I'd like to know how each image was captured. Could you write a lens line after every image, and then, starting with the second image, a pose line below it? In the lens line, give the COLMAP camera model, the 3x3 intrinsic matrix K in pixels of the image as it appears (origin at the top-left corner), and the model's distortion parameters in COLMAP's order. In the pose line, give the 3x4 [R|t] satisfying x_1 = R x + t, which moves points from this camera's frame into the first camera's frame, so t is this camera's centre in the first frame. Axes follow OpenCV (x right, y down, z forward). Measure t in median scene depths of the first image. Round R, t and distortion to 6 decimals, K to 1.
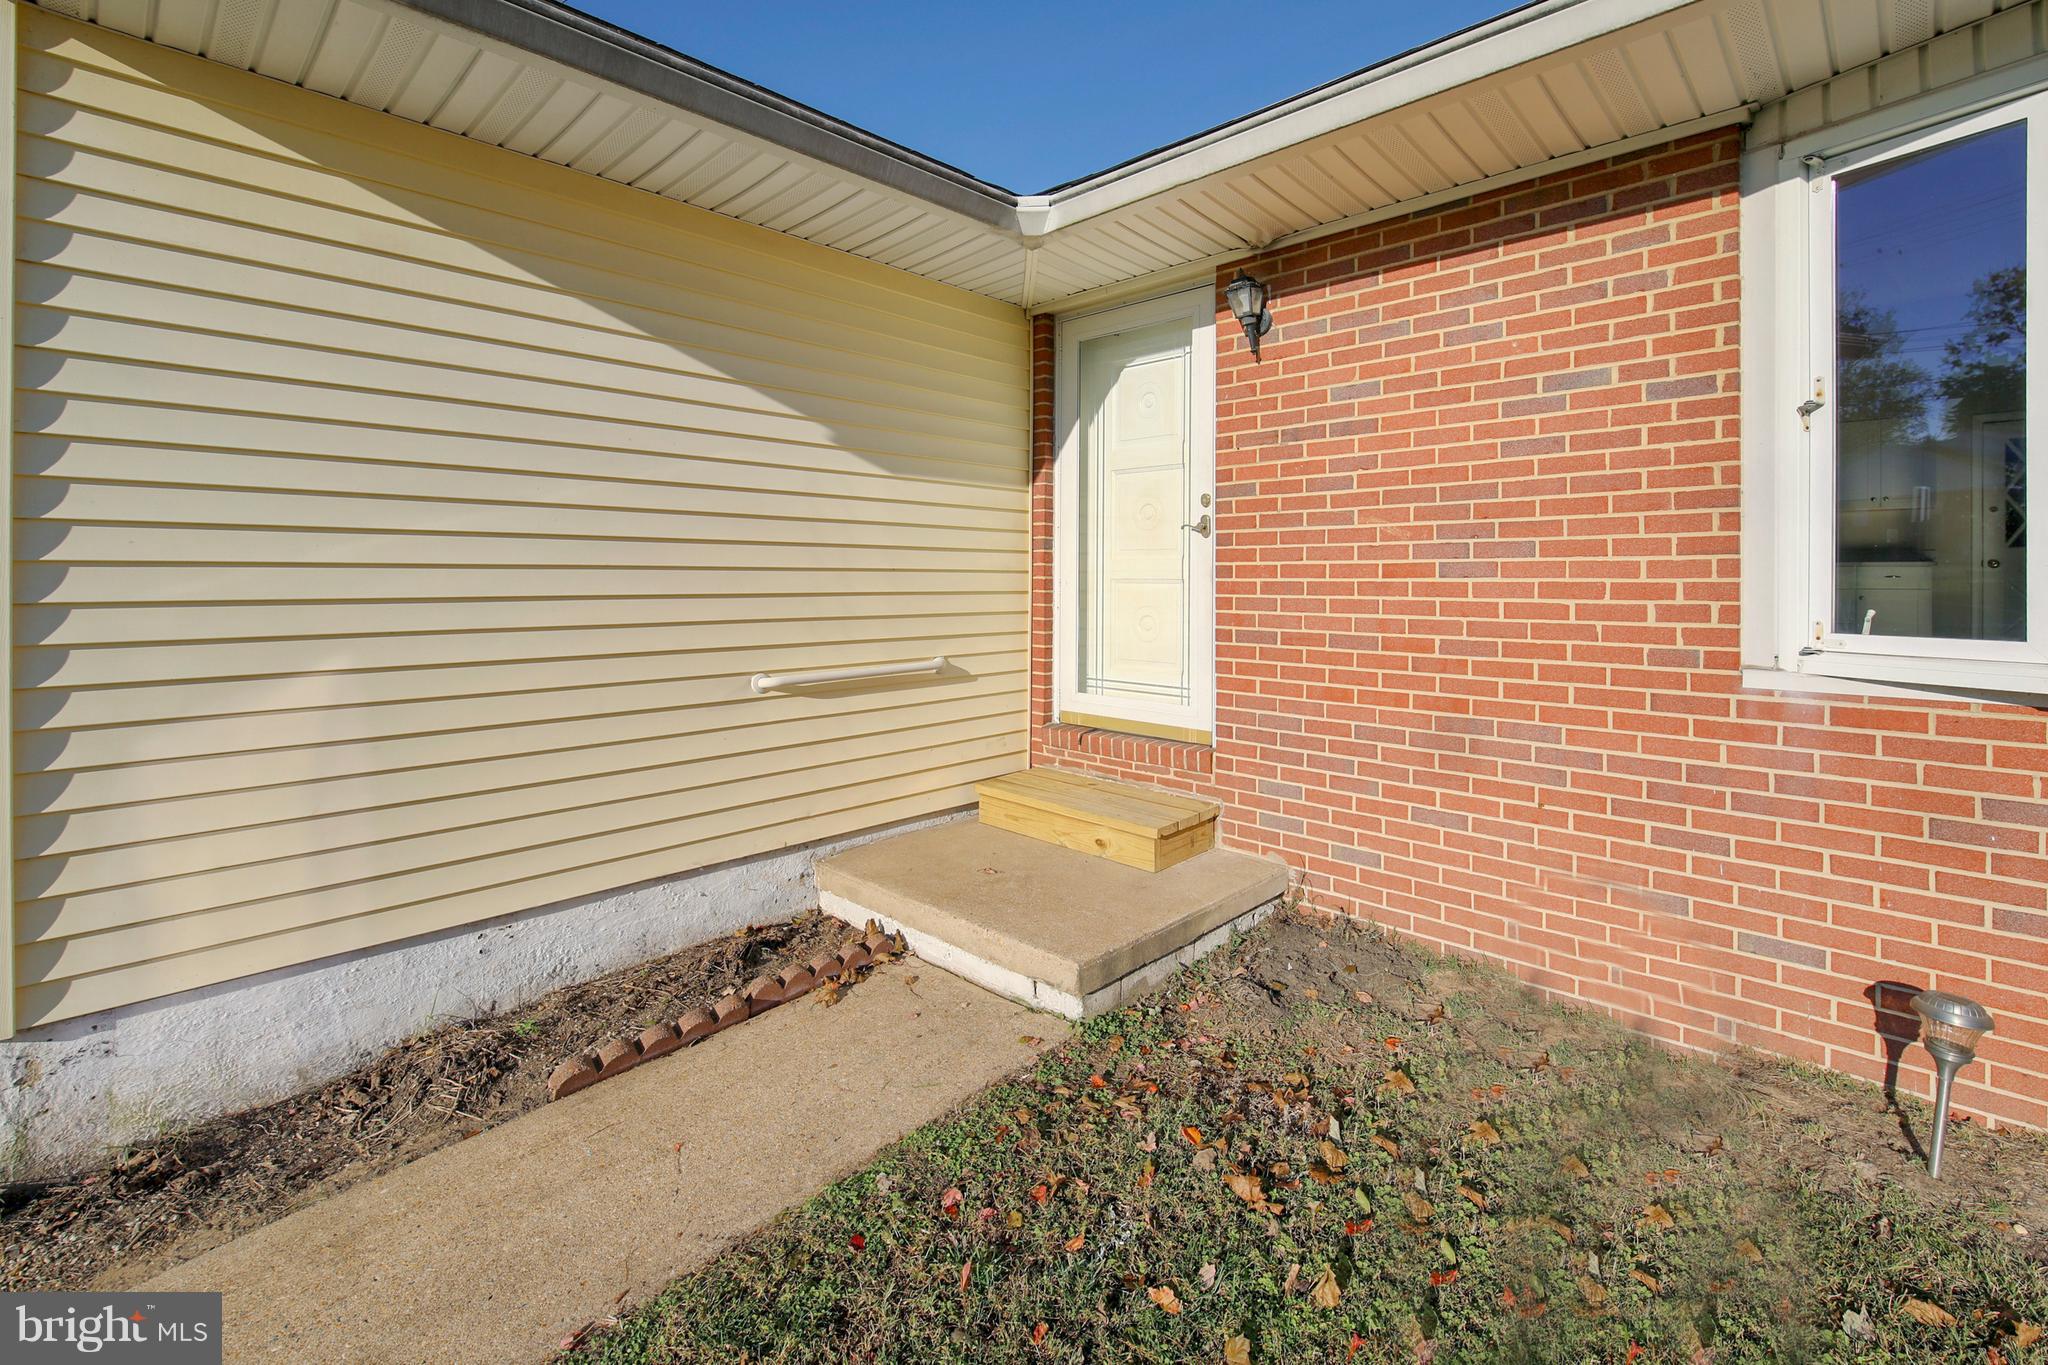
lens RADIAL K [[906.6, 0, 1028.4], [0, 906.6, 572.3], [0, 0, 1]] dist [-0.000694, -0.000125]
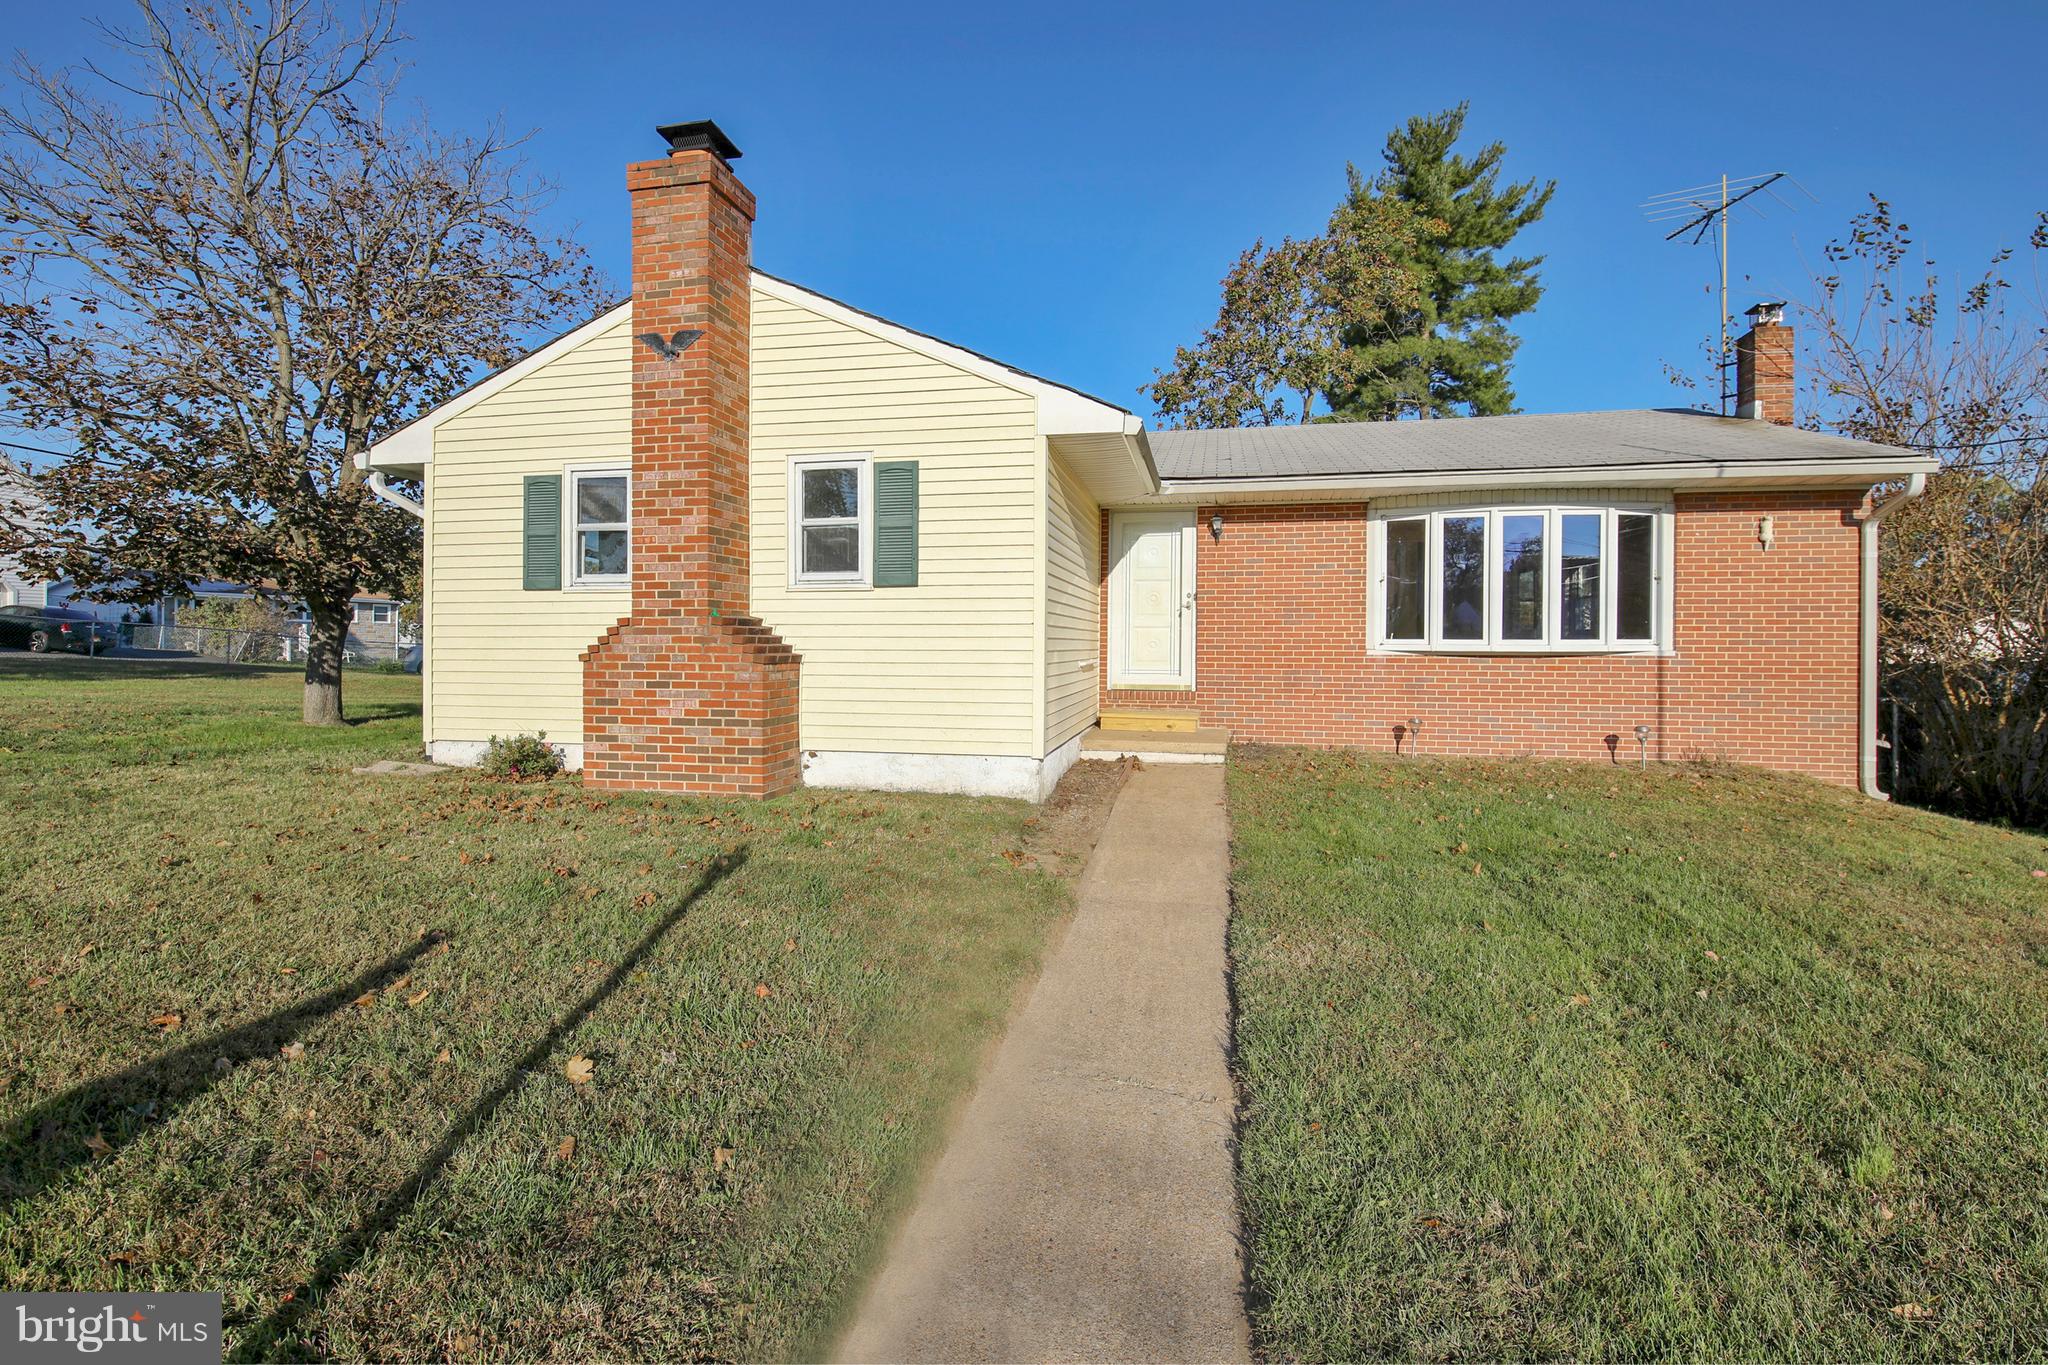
lens RADIAL K [[1003.4, 0, 1022.2], [0, 1003.4, 634.1], [0, 0, 1]] dist [-0.000620, -0.000380]
pose [[0.862829, -0.003476, 0.505483, -1.847640], [-0.001394, 0.999956, 0.009254, 0.001559], [-0.505494, -0.008689, 0.862787, -1.346154]]
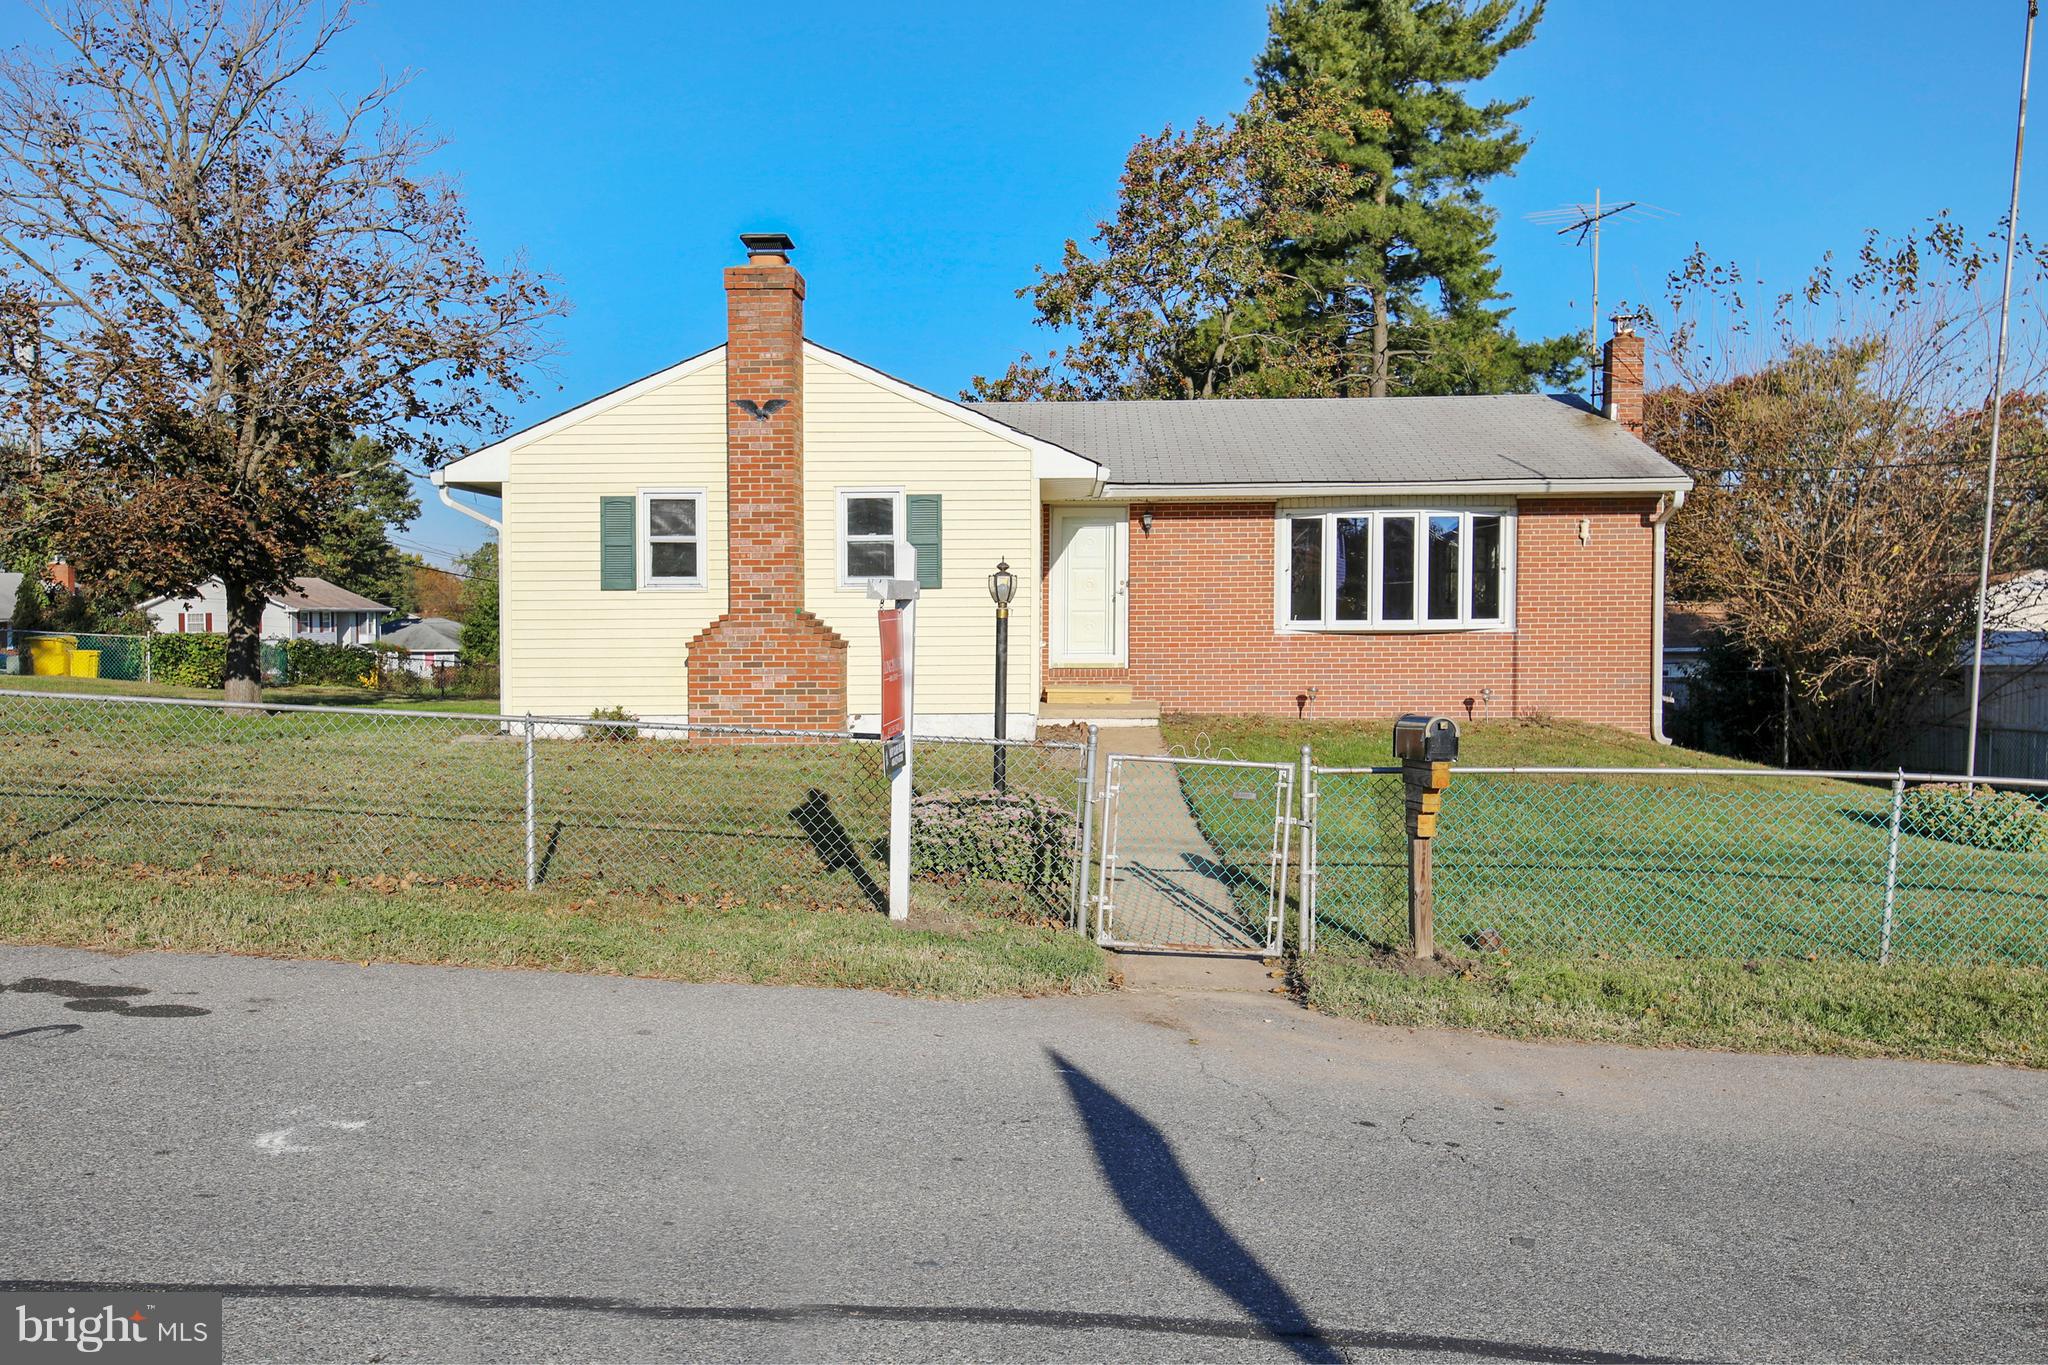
lens RADIAL K [[1750.4, 0, 1024.0], [0, 1750.4, 682.5], [0, 0, 1]] dist [0.106811, 0.001206]
pose [[0.769141, -0.042346, 0.637675, -4.043857], [0.005557, 0.998208, 0.059586, -0.112928], [-0.639055, -0.042286, 0.767998, -3.447851]]
